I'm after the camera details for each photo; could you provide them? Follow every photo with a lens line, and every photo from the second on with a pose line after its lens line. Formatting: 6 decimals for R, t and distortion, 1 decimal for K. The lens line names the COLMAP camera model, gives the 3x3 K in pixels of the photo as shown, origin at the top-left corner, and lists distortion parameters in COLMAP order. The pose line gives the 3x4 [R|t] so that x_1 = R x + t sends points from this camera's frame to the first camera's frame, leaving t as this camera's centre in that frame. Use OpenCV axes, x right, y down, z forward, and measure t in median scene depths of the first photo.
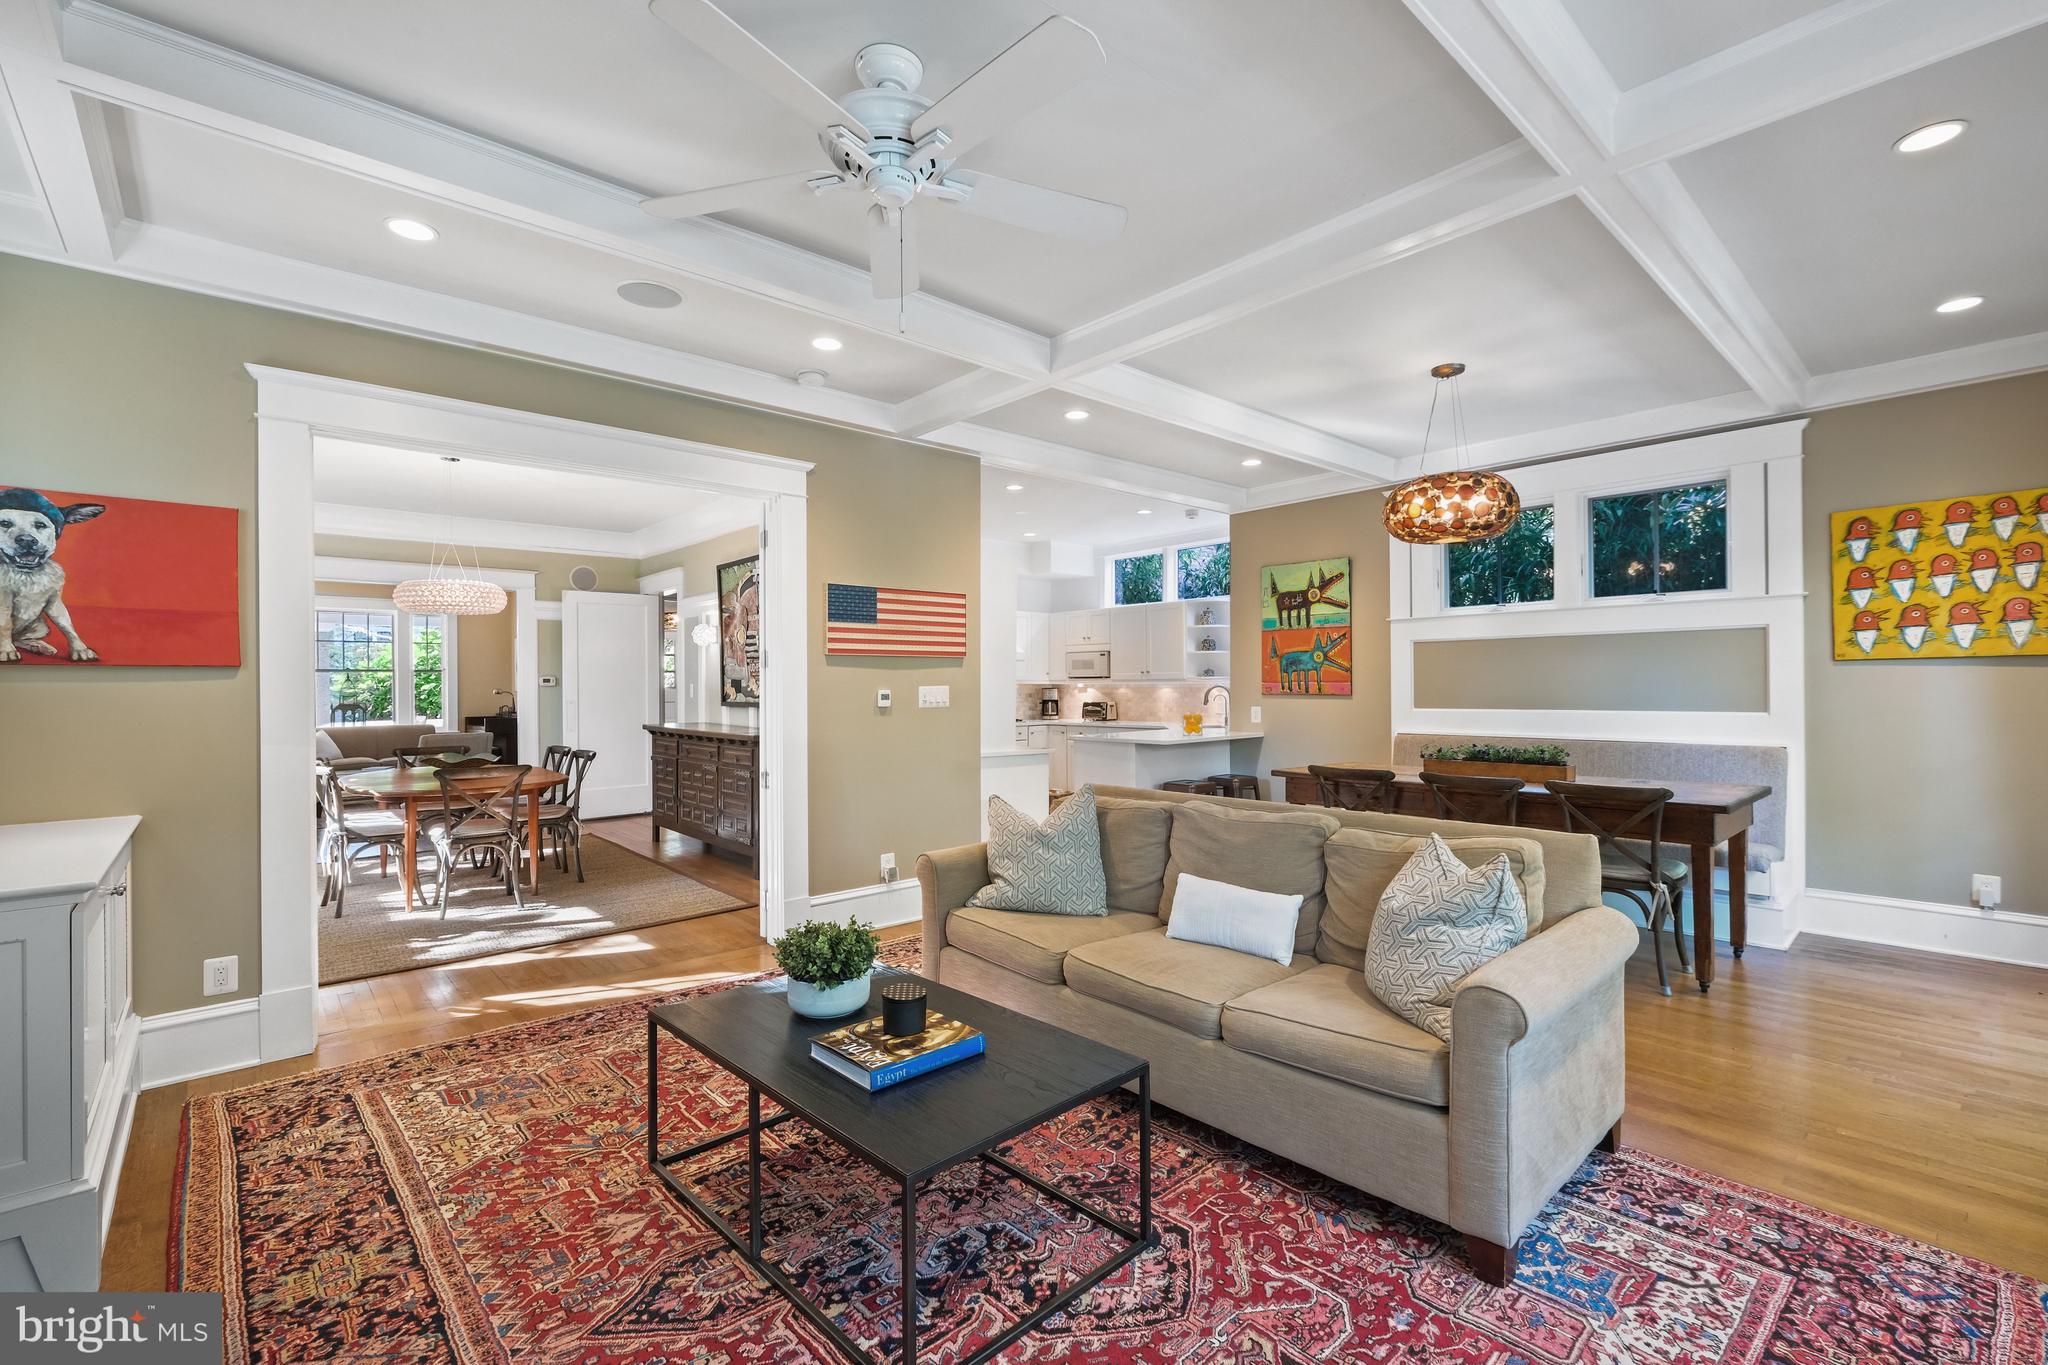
lens RADIAL K [[907.8, 0, 1041.7], [0, 907.8, 686.0], [0, 0, 1]] dist [0.001535, -0.000408]
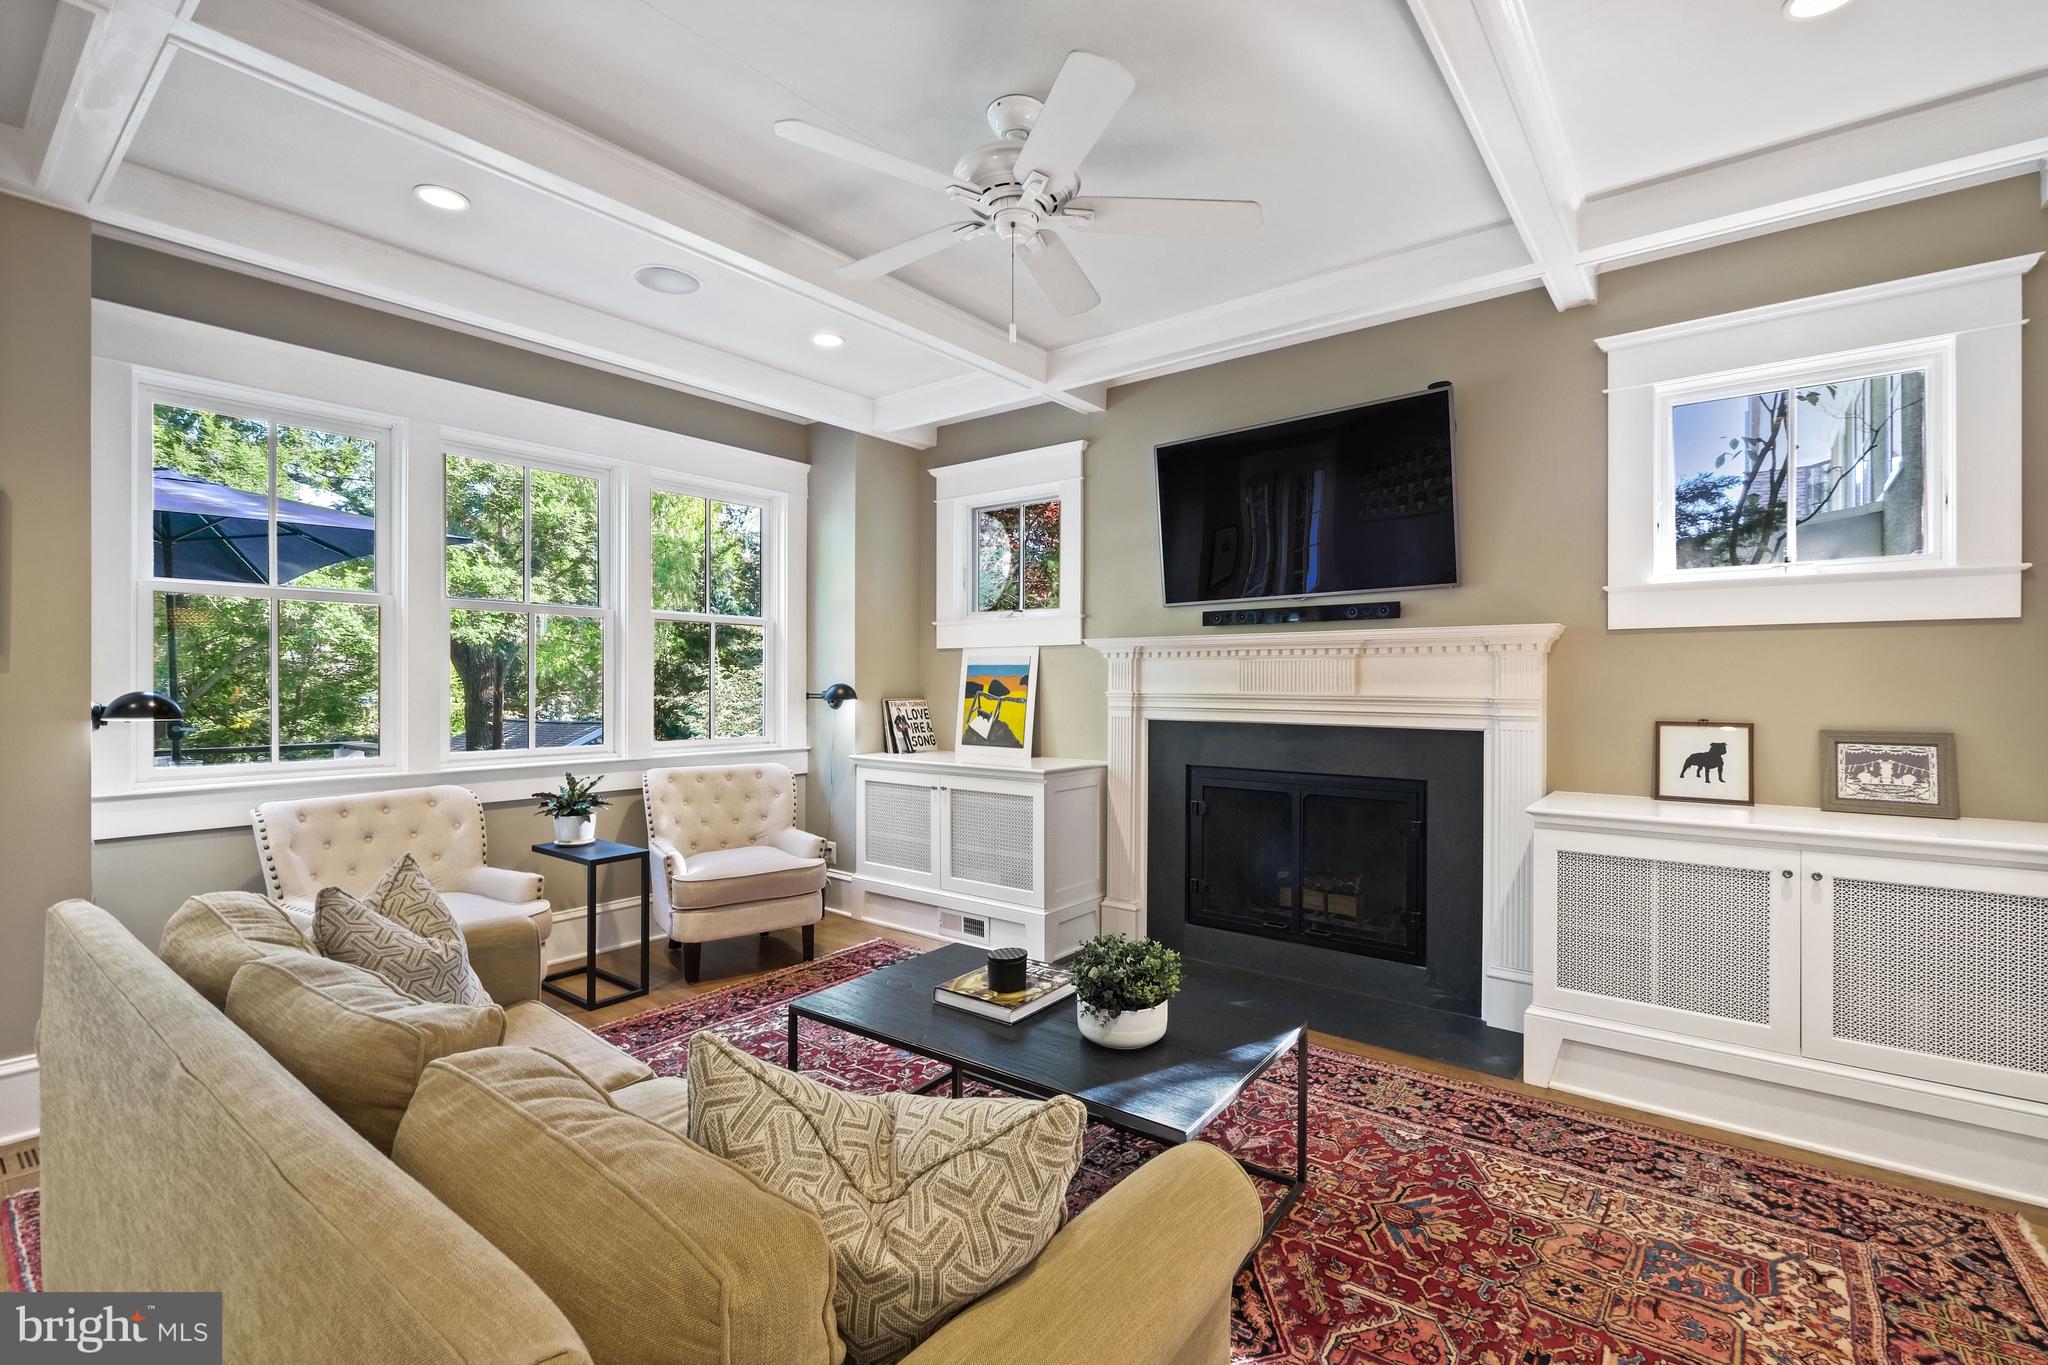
lens RADIAL K [[907.8, 0, 1020.3], [0, 907.8, 682.0], [0, 0, 1]] dist [0.001535, -0.000408]
pose [[-0.987674, 0.006629, -0.156387, 0.001719], [0.005997, 0.999972, 0.004513, -0.000236], [0.156412, 0.003520, -0.987686, 0.696312]]
